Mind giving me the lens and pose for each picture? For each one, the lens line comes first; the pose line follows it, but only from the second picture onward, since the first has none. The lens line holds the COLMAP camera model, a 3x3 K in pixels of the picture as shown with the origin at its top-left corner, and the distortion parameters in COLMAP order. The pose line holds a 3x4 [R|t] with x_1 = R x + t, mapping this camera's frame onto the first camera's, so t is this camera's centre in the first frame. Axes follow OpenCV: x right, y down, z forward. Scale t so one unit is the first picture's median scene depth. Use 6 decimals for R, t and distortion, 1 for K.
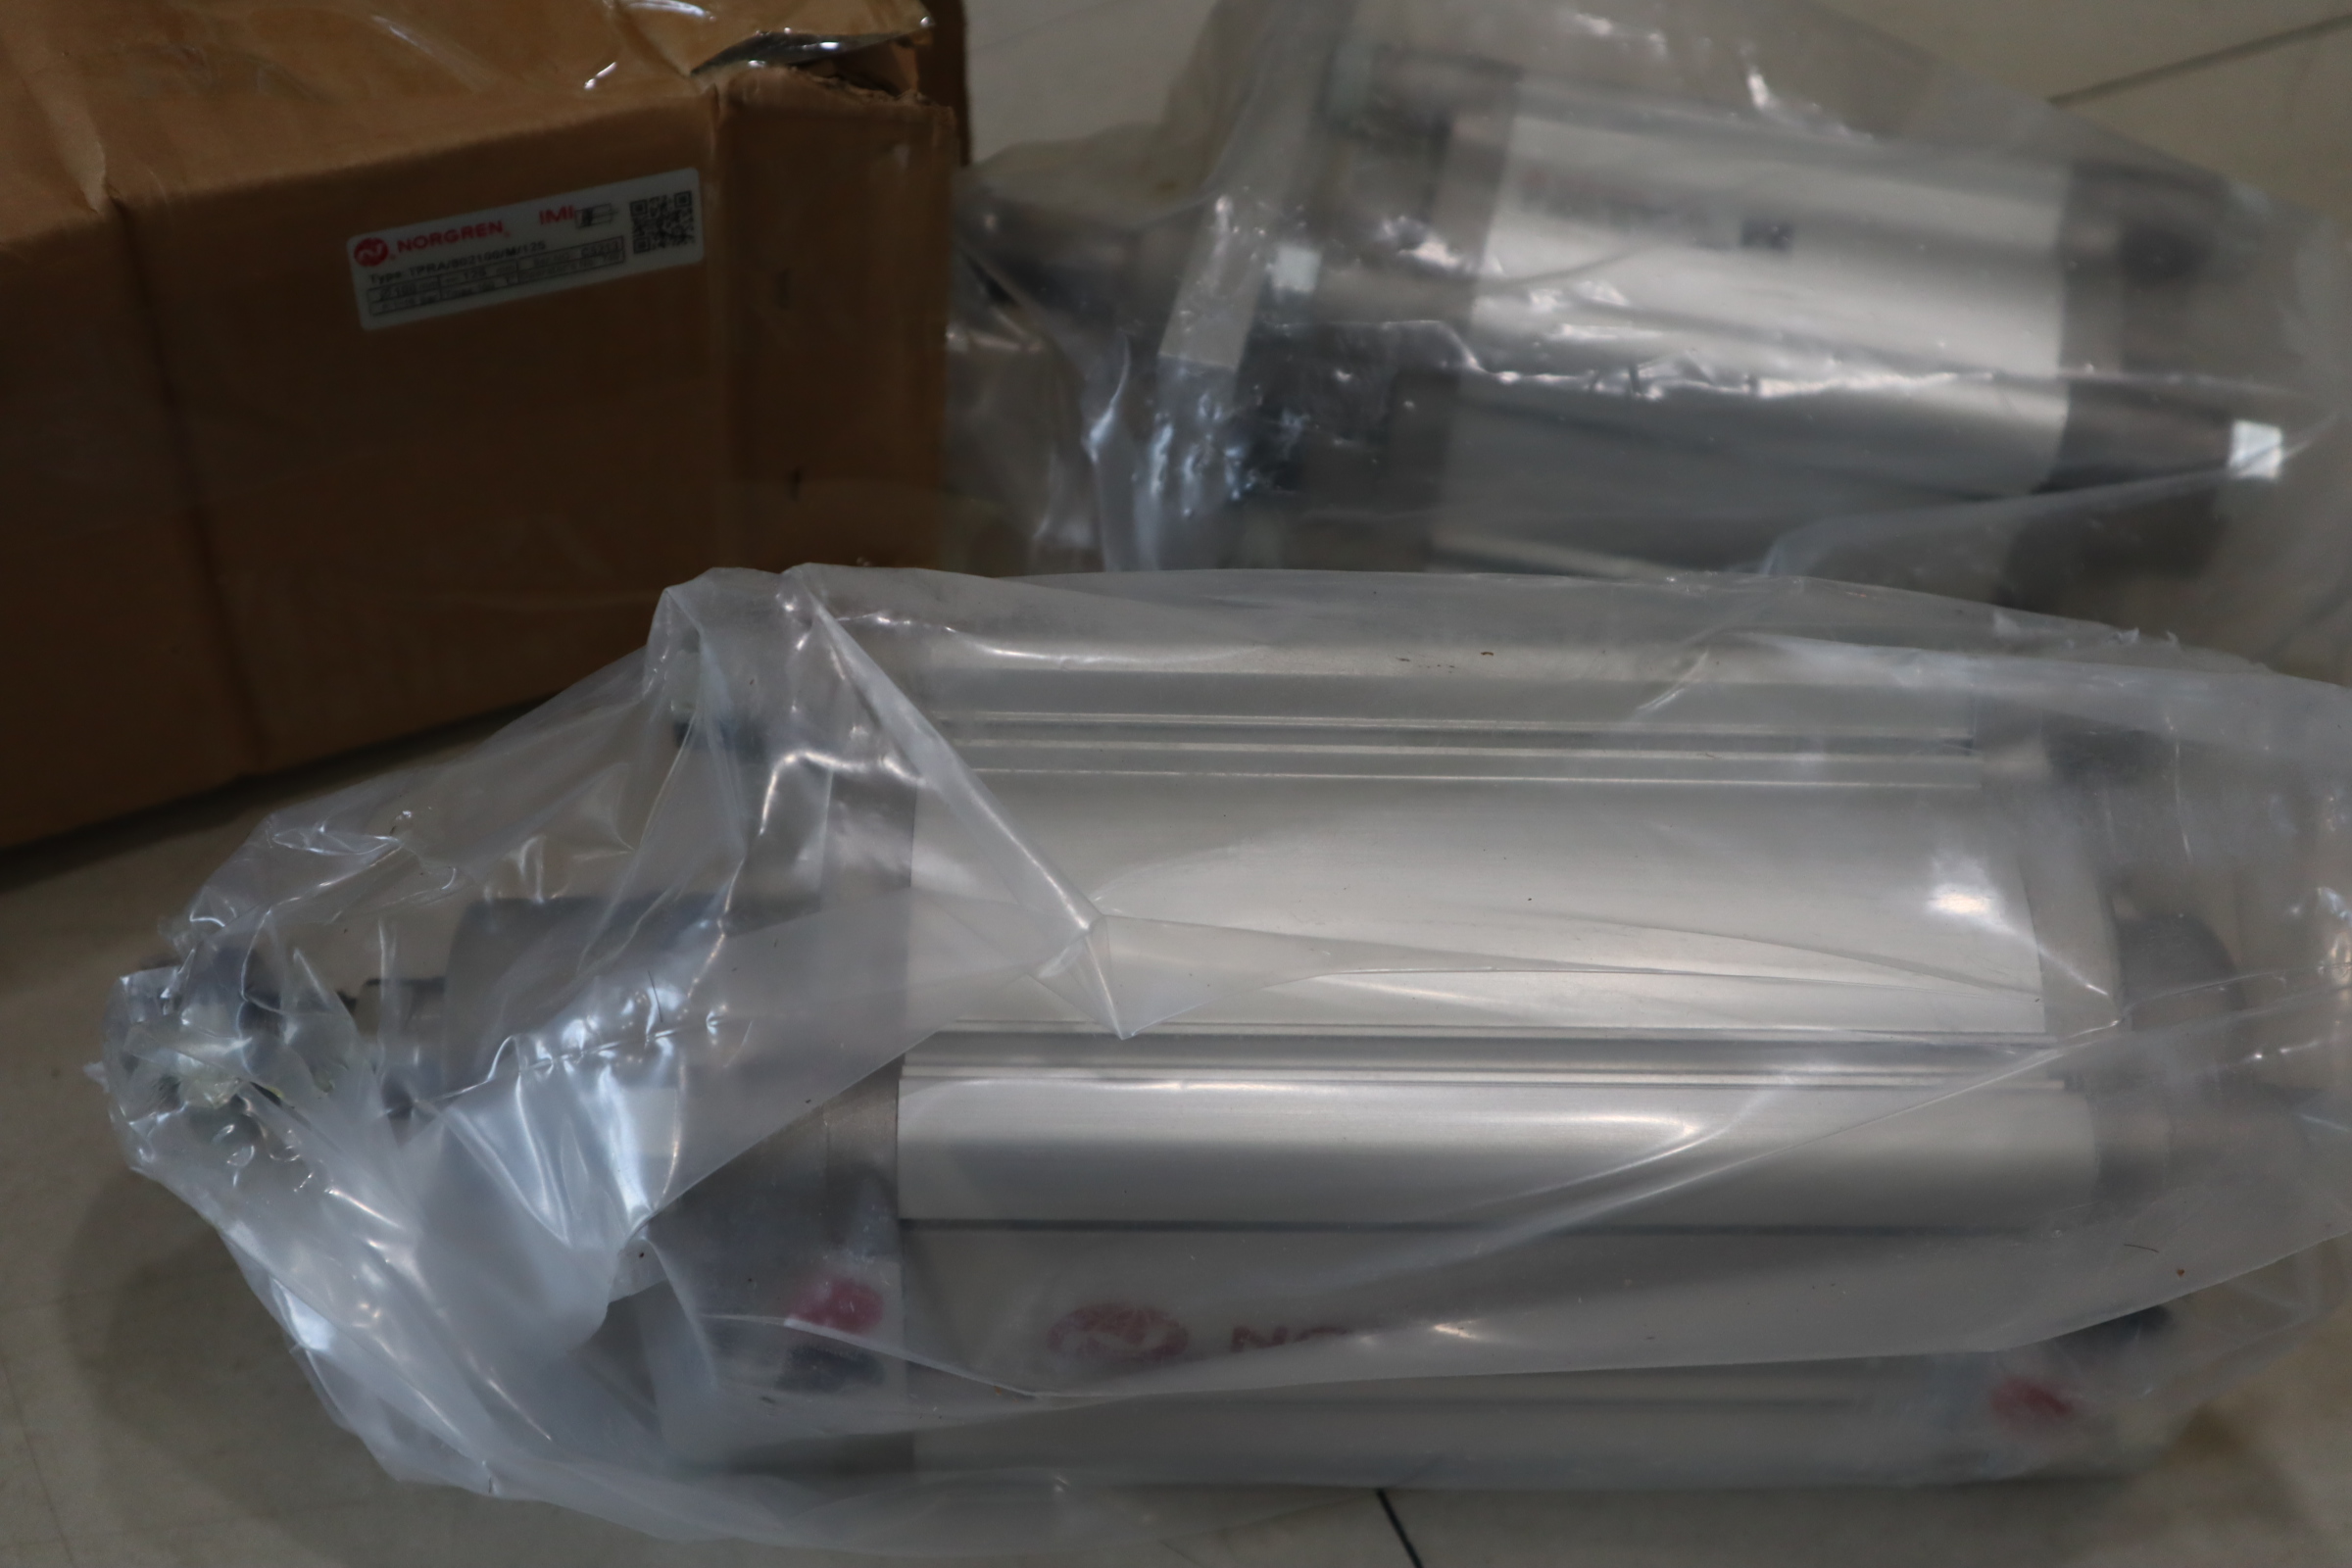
lens RADIAL K [[2804.0, 0, 1176.0], [0, 2804.0, 784.0], [0, 0, 1]] dist [0.020208, 0.073549]
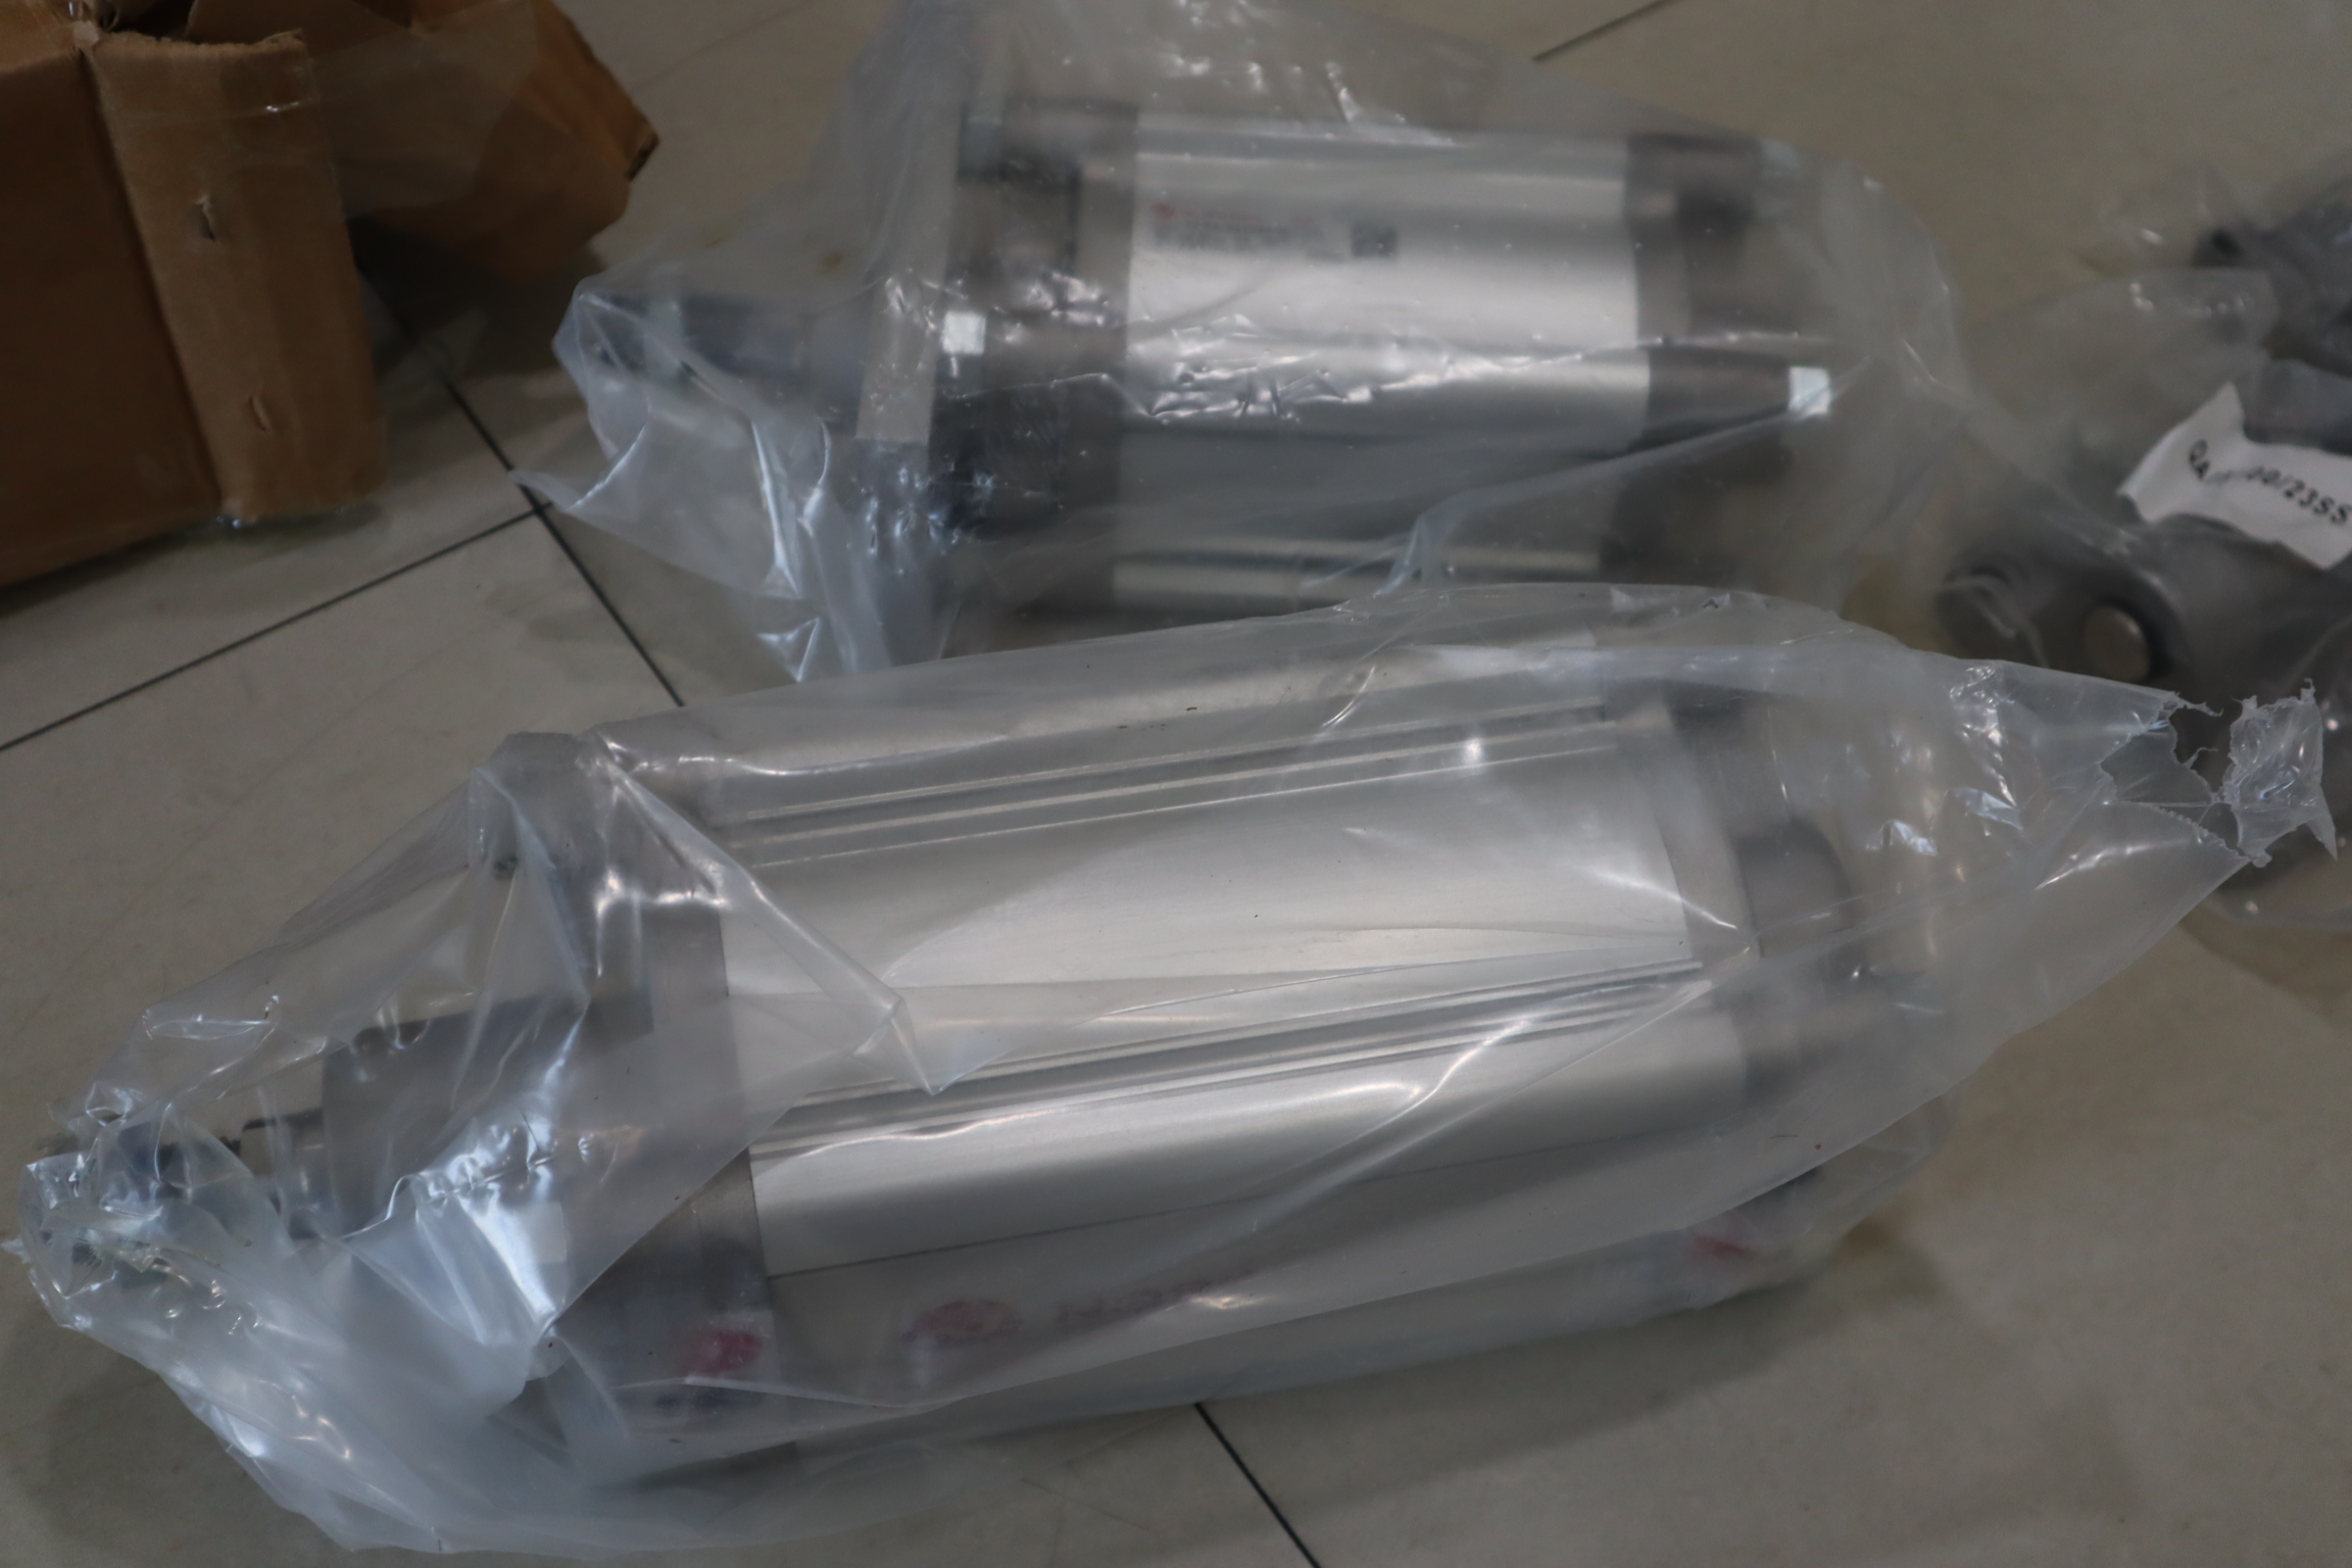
lens RADIAL K [[2804.0, 0, 1176.0], [0, 2804.0, 784.0], [0, 0, 1]] dist [0.020208, 0.073549]
pose [[0.983560, -0.148827, 0.102273, -0.017340], [0.139891, 0.986101, 0.089639, -0.110409], [-0.114192, -0.073858, 0.990709, -0.141560]]
